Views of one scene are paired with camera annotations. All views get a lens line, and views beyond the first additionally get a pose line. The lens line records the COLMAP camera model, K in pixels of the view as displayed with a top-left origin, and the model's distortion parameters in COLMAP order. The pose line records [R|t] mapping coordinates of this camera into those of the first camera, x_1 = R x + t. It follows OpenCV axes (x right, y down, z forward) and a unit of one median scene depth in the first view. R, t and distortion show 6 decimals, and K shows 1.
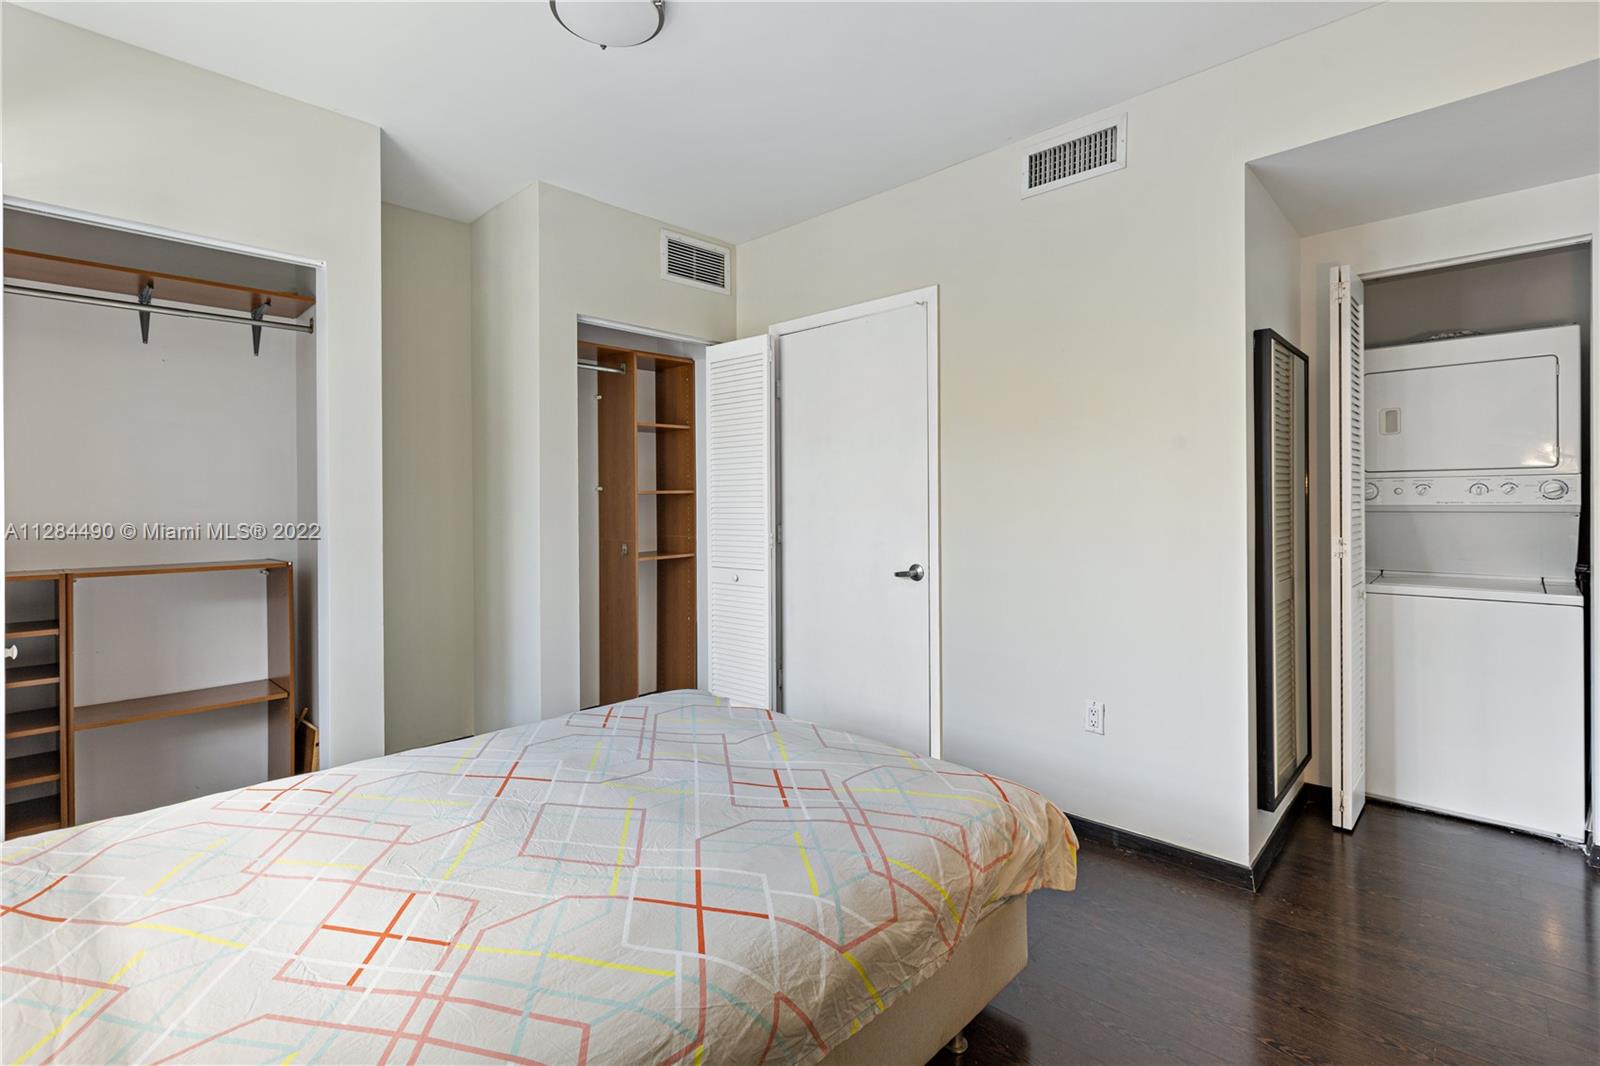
lens RADIAL K [[721.7, 0, 772.4], [0, 721.7, 495.1], [0, 0, 1]] dist [-0.000460, 0.001412]
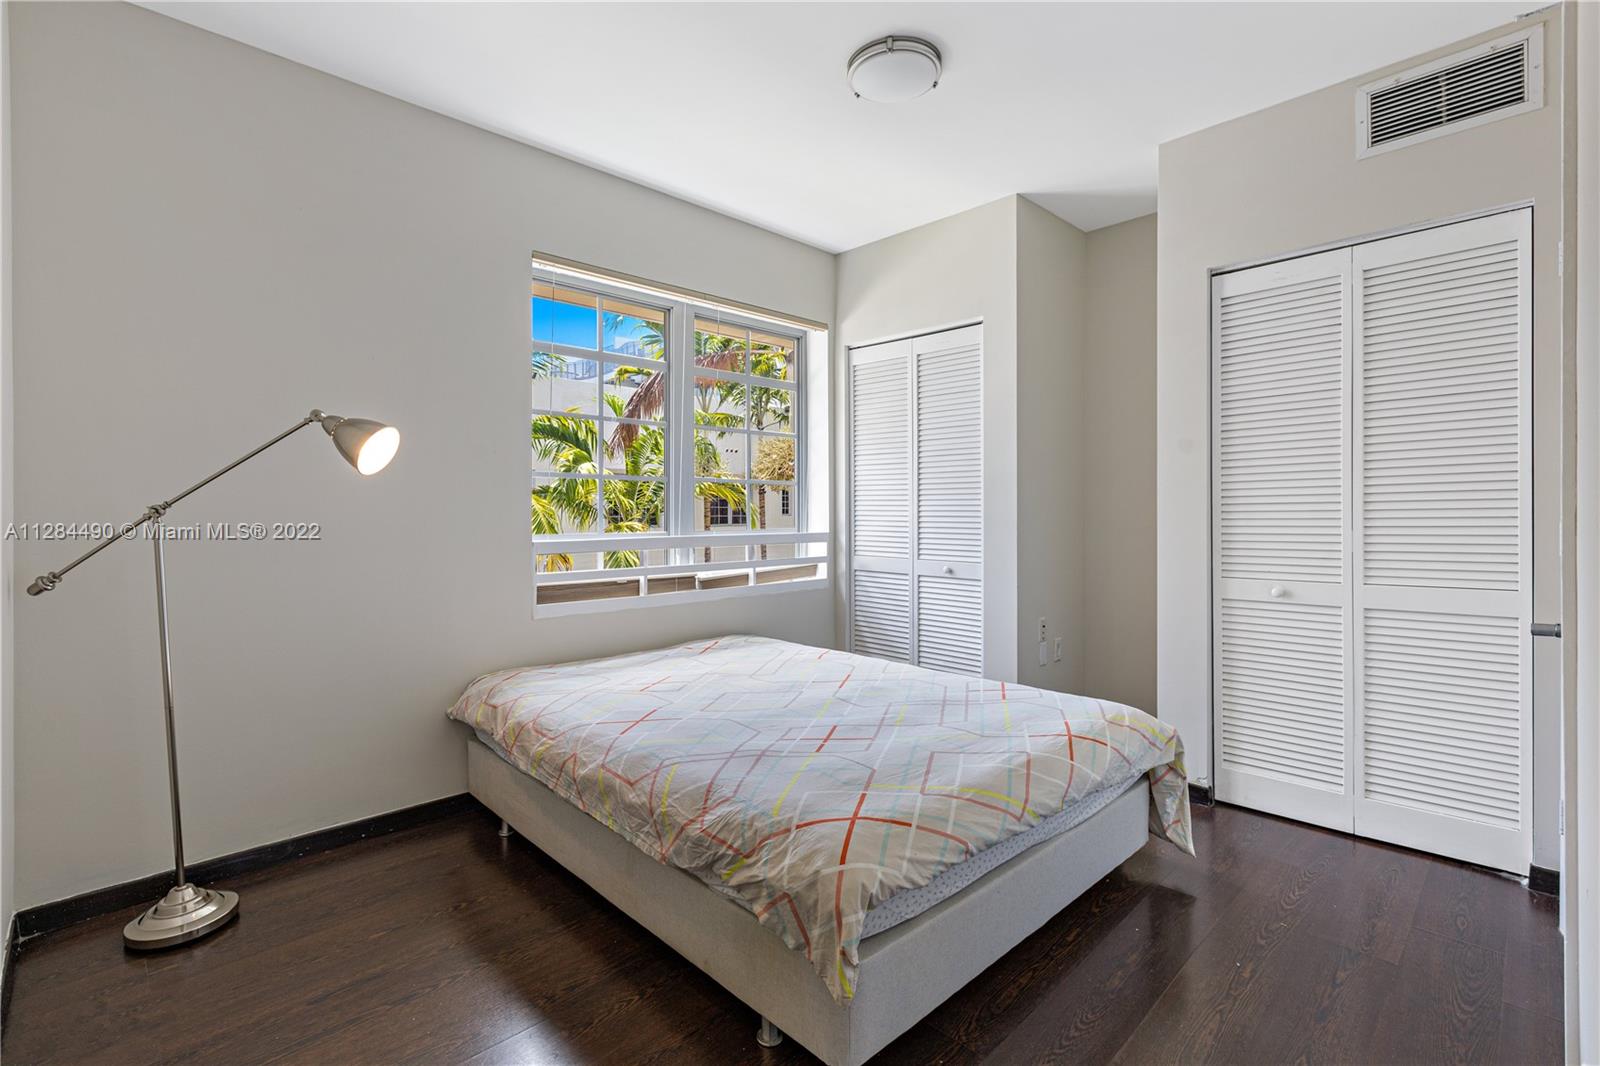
lens RADIAL K [[721.7, 0, 808.5], [0, 721.7, 517.7], [0, 0, 1]] dist [-0.000460, 0.001412]
pose [[-0.009389, 0.001903, -0.999954, 1.327644], [0.018098, 0.999835, 0.001733, 0.073104], [0.999792, -0.018081, -0.009422, 1.173325]]
